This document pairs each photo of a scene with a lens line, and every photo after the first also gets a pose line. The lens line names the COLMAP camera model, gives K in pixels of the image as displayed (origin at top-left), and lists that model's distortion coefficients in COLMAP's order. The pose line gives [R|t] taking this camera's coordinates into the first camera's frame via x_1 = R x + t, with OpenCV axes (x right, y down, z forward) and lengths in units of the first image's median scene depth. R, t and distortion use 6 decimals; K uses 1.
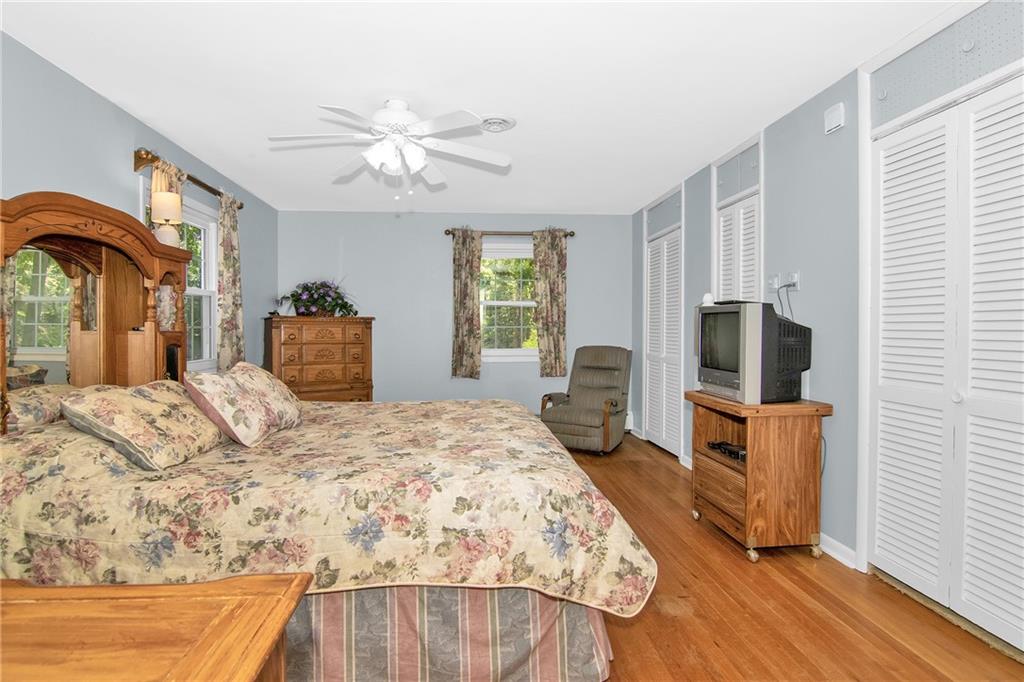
lens RADIAL K [[524.5, 0, 503.8], [0, 524.5, 339.3], [0, 0, 1]] dist [-0.015169, -0.007391]
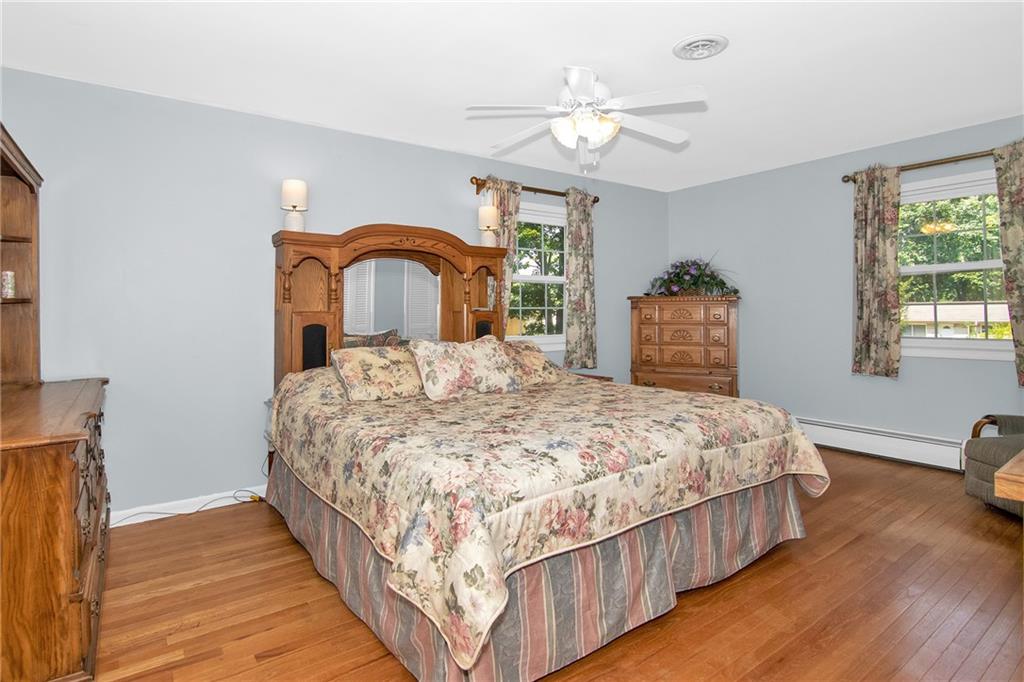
lens RADIAL K [[524.5, 0, 480.4], [0, 524.5, 307.2], [0, 0, 1]] dist [-0.015169, -0.007391]
pose [[0.501201, -0.012019, -0.865247, 0.298865], [-0.012522, 0.999698, -0.021140, 0.001909], [0.865240, 0.021430, 0.500899, 0.197160]]
